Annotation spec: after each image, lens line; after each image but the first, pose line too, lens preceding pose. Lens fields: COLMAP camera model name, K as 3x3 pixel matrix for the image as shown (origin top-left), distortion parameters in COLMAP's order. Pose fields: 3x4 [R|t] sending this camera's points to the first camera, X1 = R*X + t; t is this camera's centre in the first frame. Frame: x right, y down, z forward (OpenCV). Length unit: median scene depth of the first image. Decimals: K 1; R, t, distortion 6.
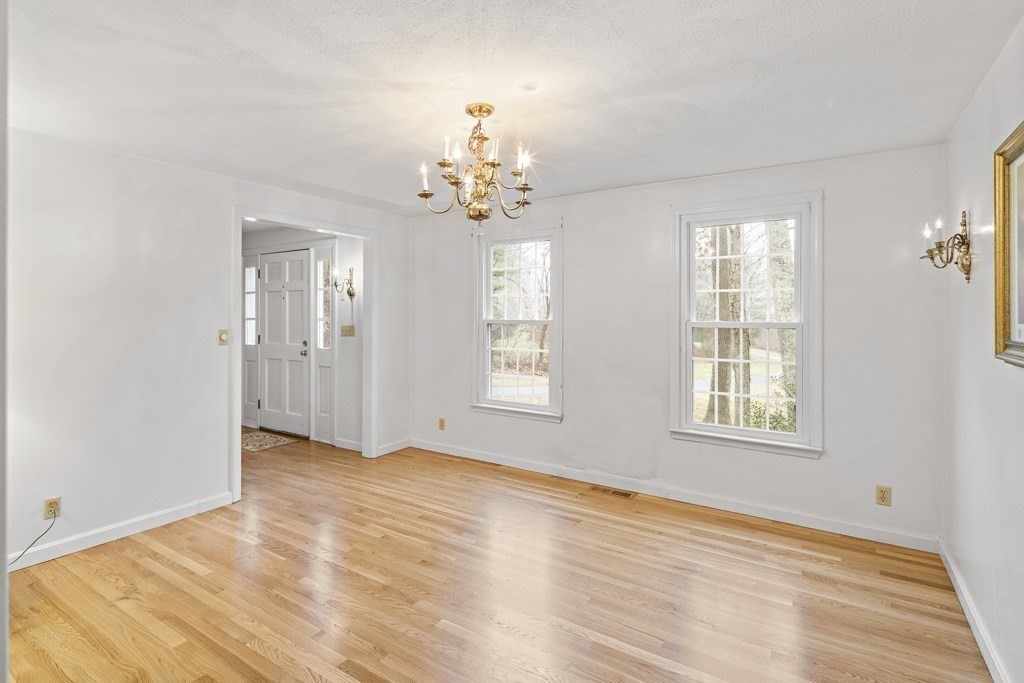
lens RADIAL K [[497.3, 0, 507.8], [0, 497.3, 312.7], [0, 0, 1]] dist [0.001587, 0.000617]
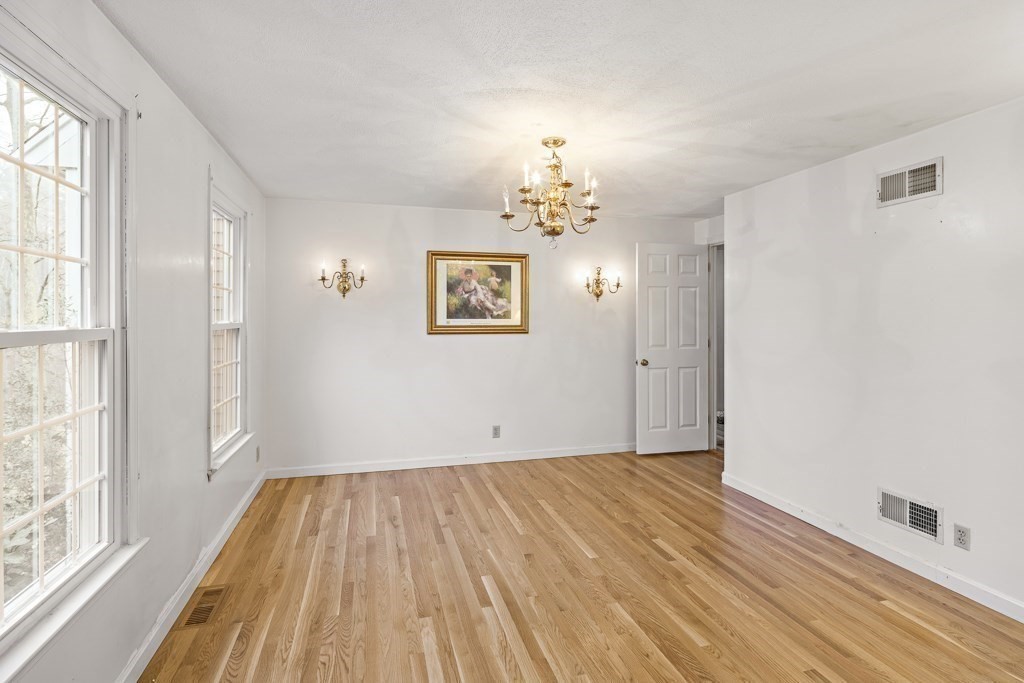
lens RADIAL K [[497.3, 0, 507.8], [0, 497.3, 312.7], [0, 0, 1]] dist [0.001587, 0.000617]
pose [[-0.739616, -0.002992, 0.673022, -0.688968], [-0.006022, 0.999980, -0.002173, -0.001808], [-0.673002, -0.005660, -0.739619, 1.739818]]
